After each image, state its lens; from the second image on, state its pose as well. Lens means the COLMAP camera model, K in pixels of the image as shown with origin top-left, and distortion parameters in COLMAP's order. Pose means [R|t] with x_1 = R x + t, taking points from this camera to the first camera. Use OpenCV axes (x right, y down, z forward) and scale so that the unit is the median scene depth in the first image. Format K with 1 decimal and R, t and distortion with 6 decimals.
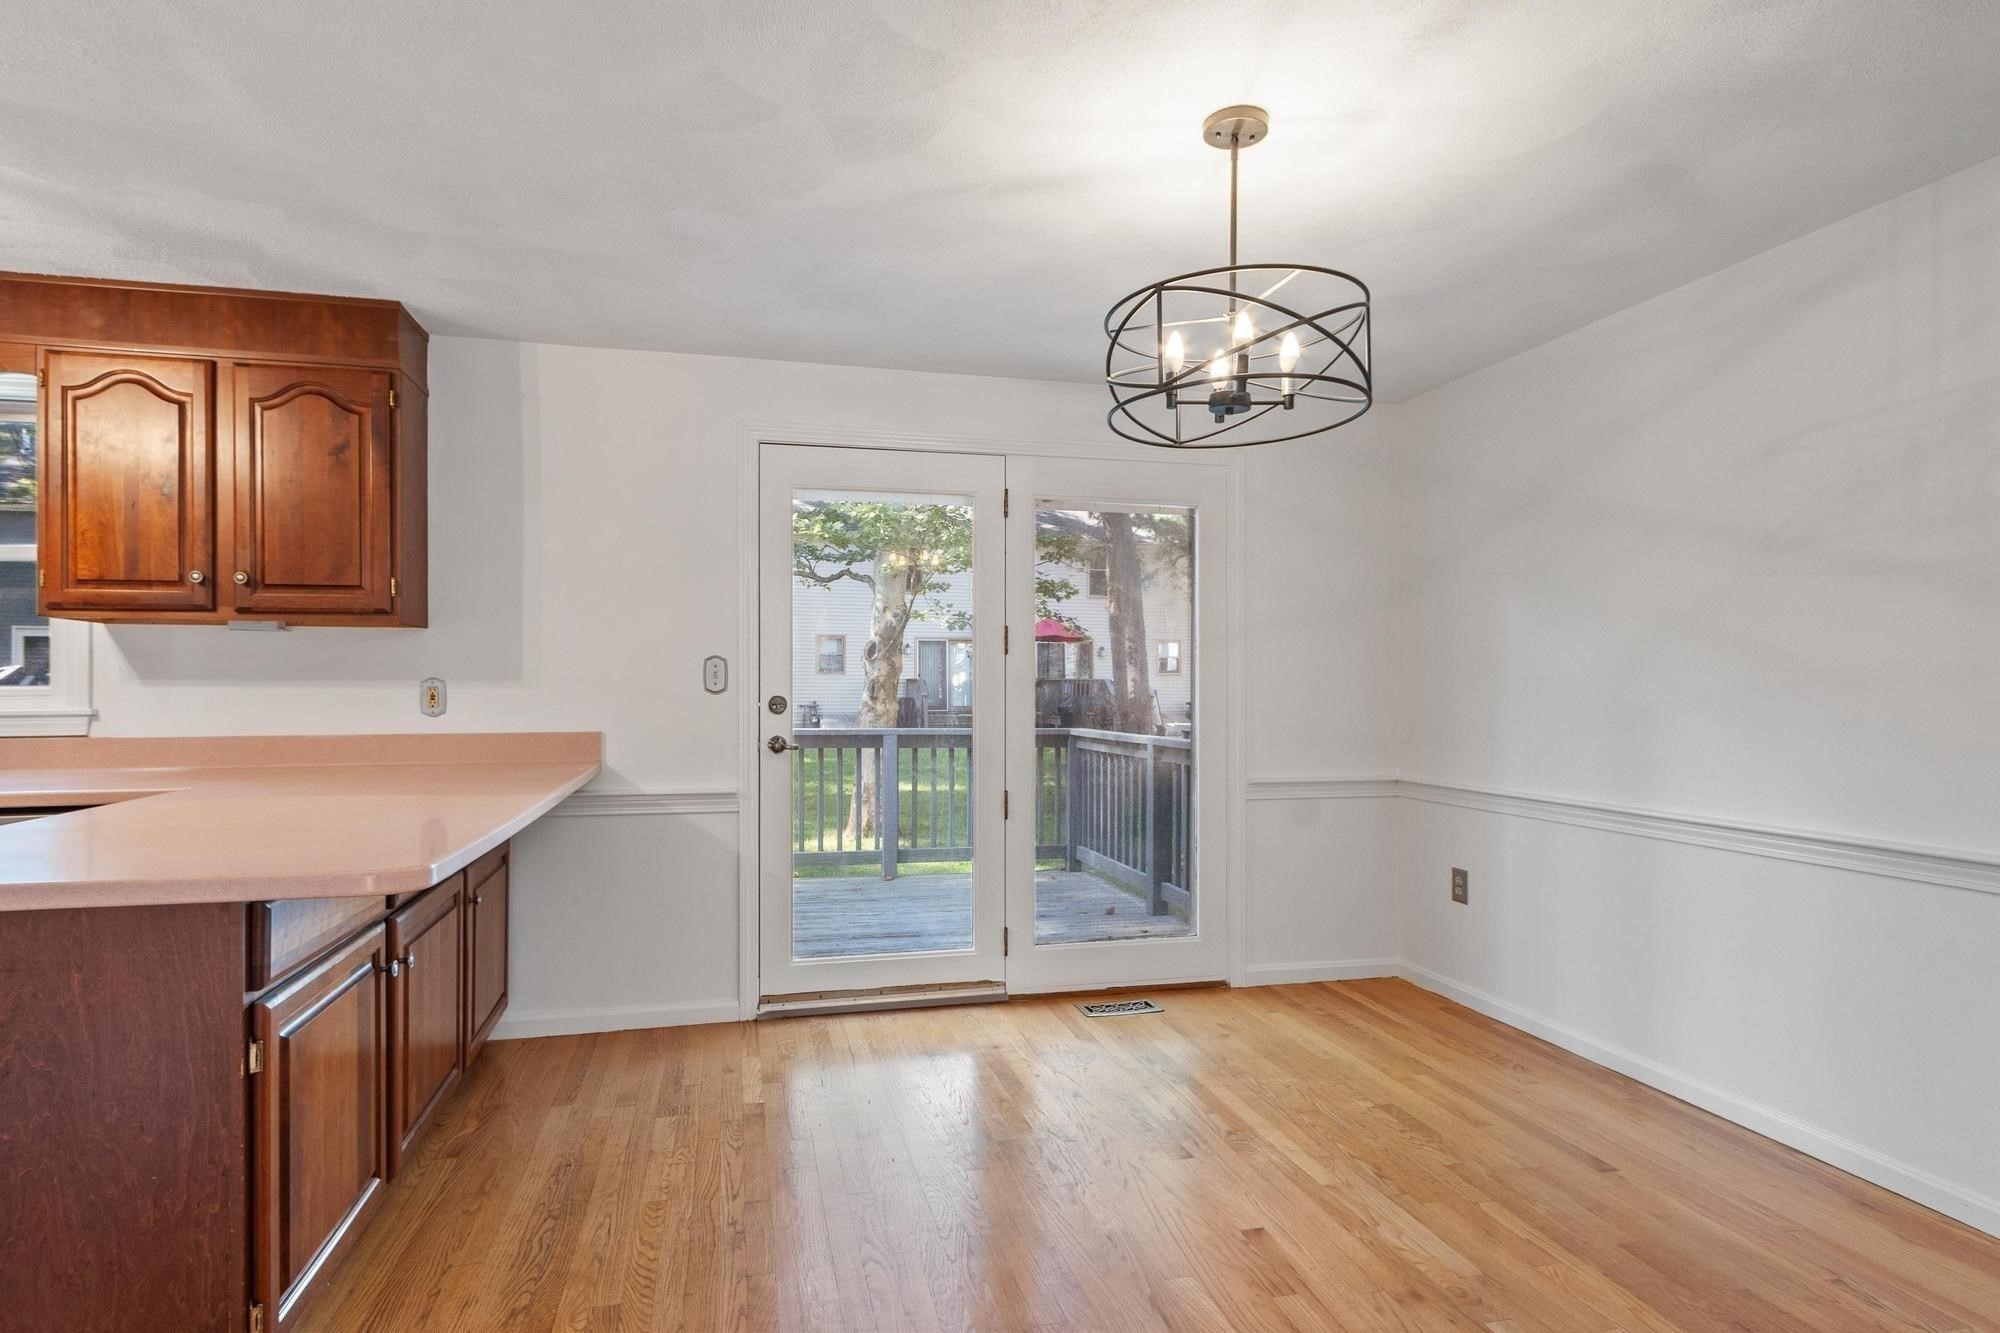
lens RADIAL K [[1040.0, 0, 990.4], [0, 1040.0, 679.7], [0, 0, 1]] dist [0.000064, -0.001573]
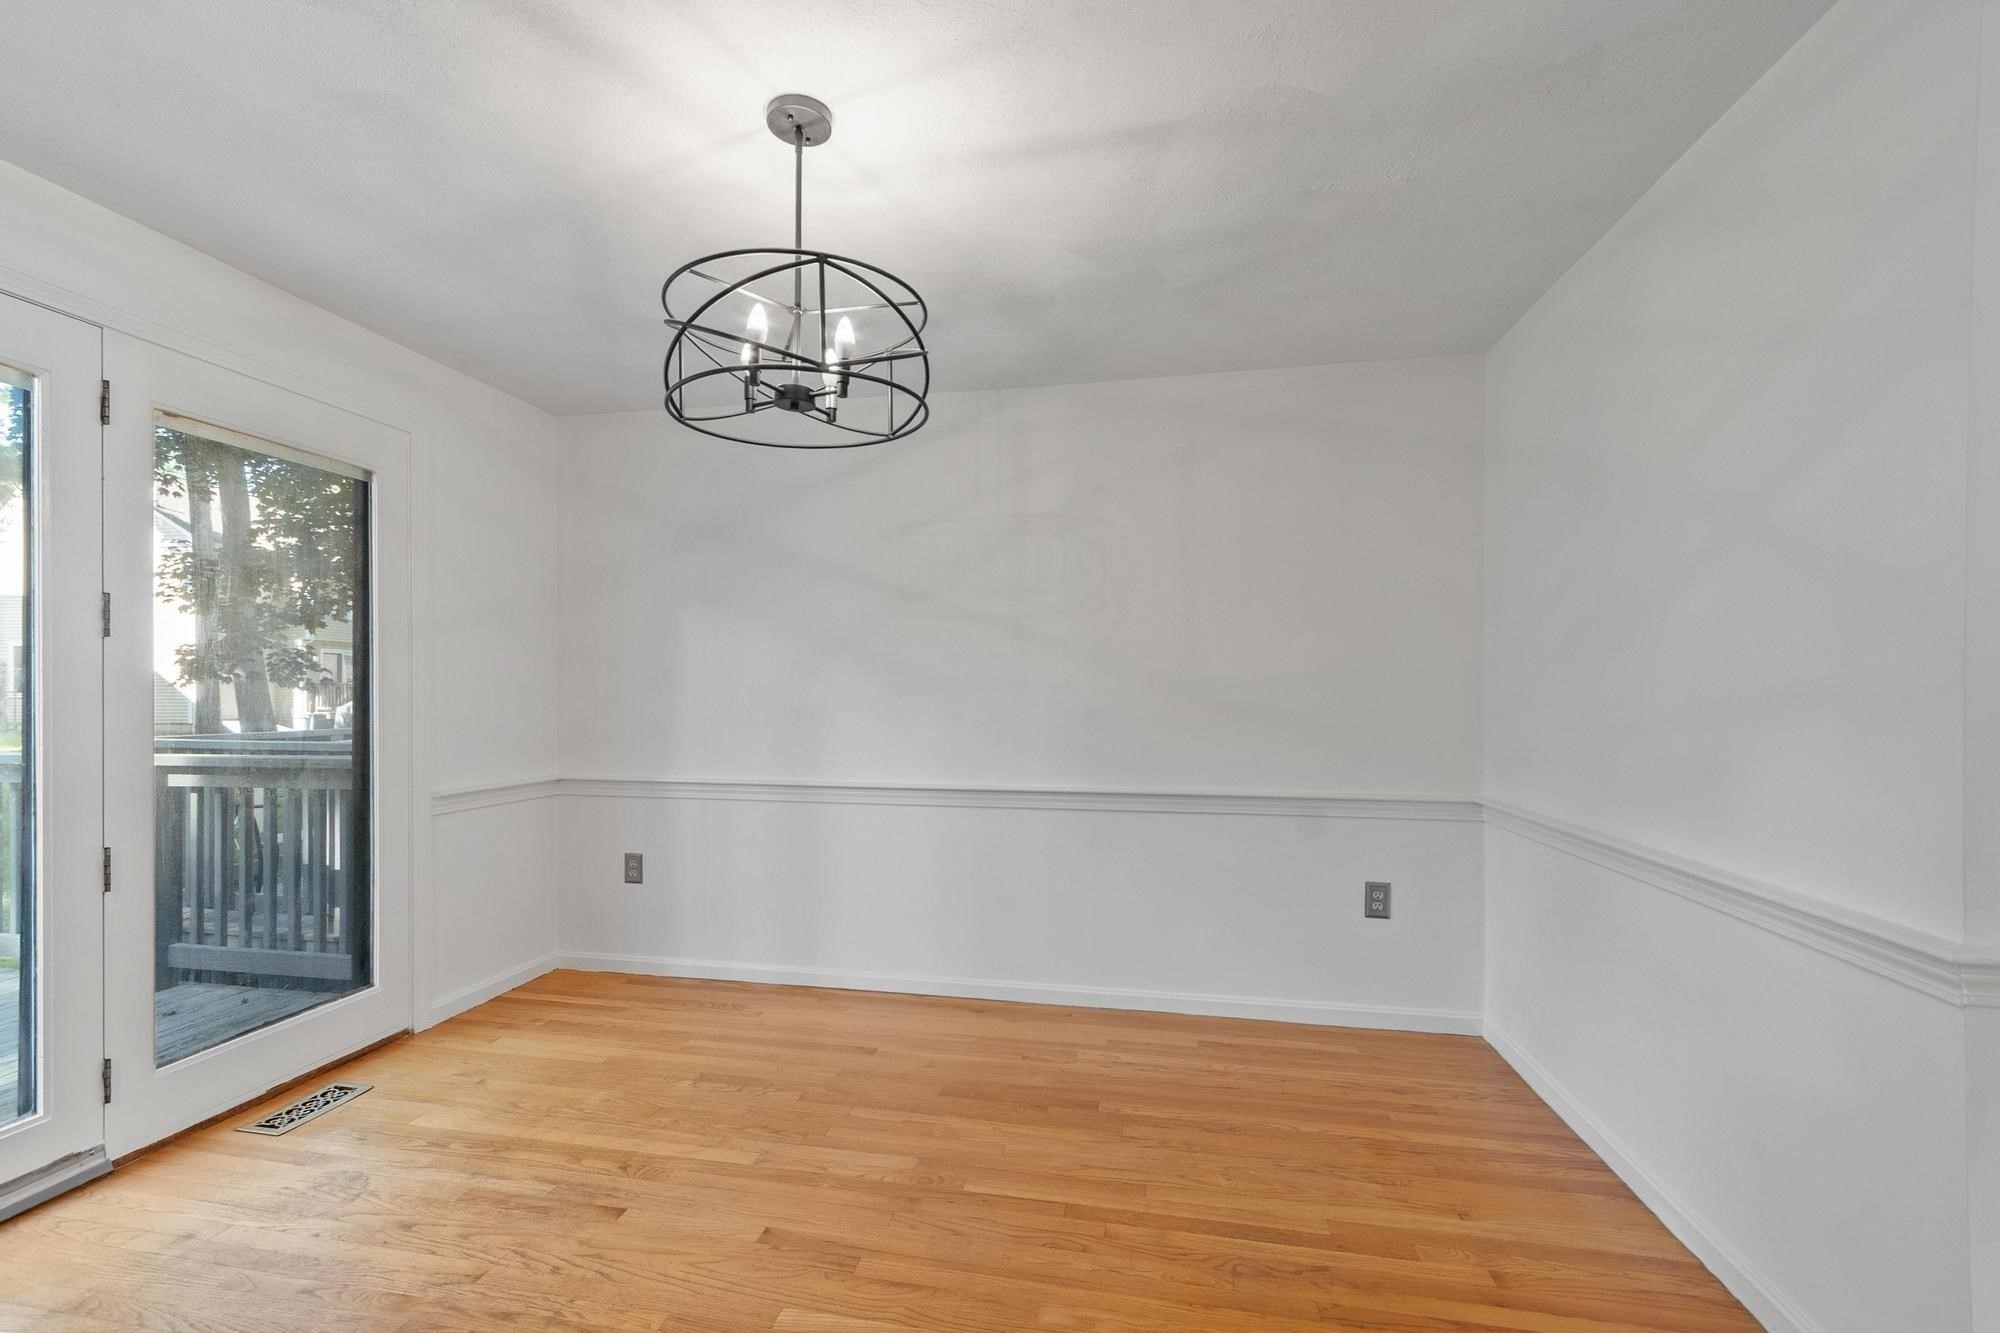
lens RADIAL K [[884.0, 0, 956.3], [0, 884.0, 693.8], [0, 0, 1]] dist [-0.000685, -0.000414]
pose [[0.412241, -0.000843, 0.911074, -0.315660], [-0.008385, 0.999954, 0.004719, 0.004492], [-0.911036, -0.009585, 0.412215, 0.348685]]
